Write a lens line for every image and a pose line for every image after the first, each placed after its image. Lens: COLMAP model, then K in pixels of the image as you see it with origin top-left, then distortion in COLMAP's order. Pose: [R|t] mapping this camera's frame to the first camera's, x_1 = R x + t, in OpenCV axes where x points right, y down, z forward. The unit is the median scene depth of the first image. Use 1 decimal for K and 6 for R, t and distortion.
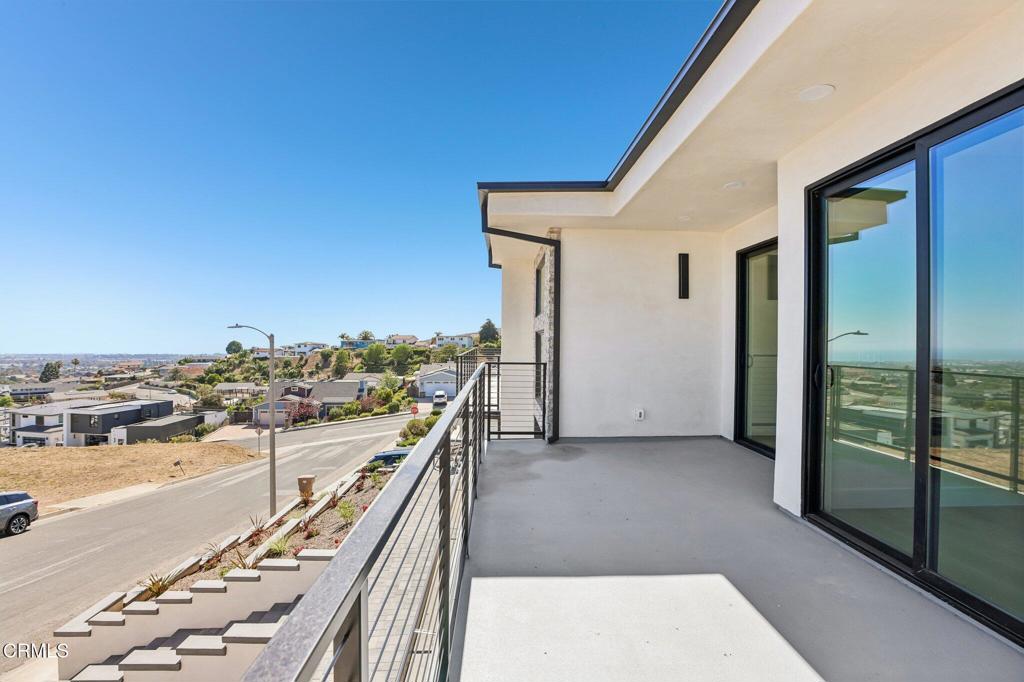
lens RADIAL K [[478.4, 0, 510.1], [0, 478.4, 343.8], [0, 0, 1]] dist [-0.019283, -0.000156]
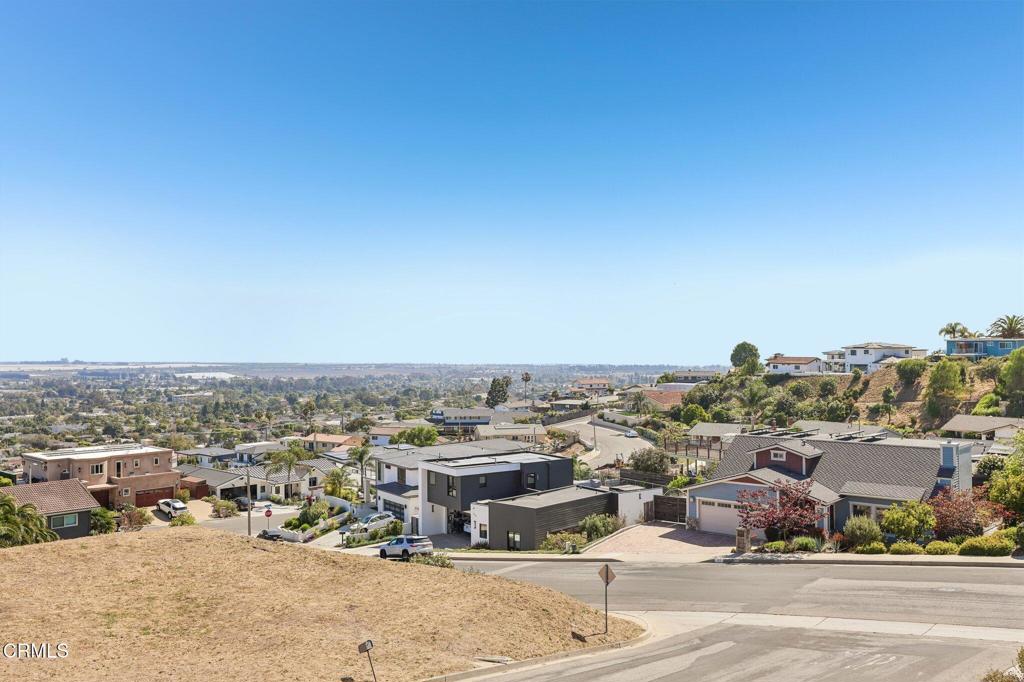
lens RADIAL K [[942.3, 0, 511.0], [0, 942.3, 340.9], [0, 0, 1]] dist [0.058327, 0.000000]
pose [[0.697409, -0.011938, -0.716574, -0.006347], [0.008090, 0.999929, -0.008784, -0.000489], [0.716628, 0.000329, 0.697455, 0.113462]]
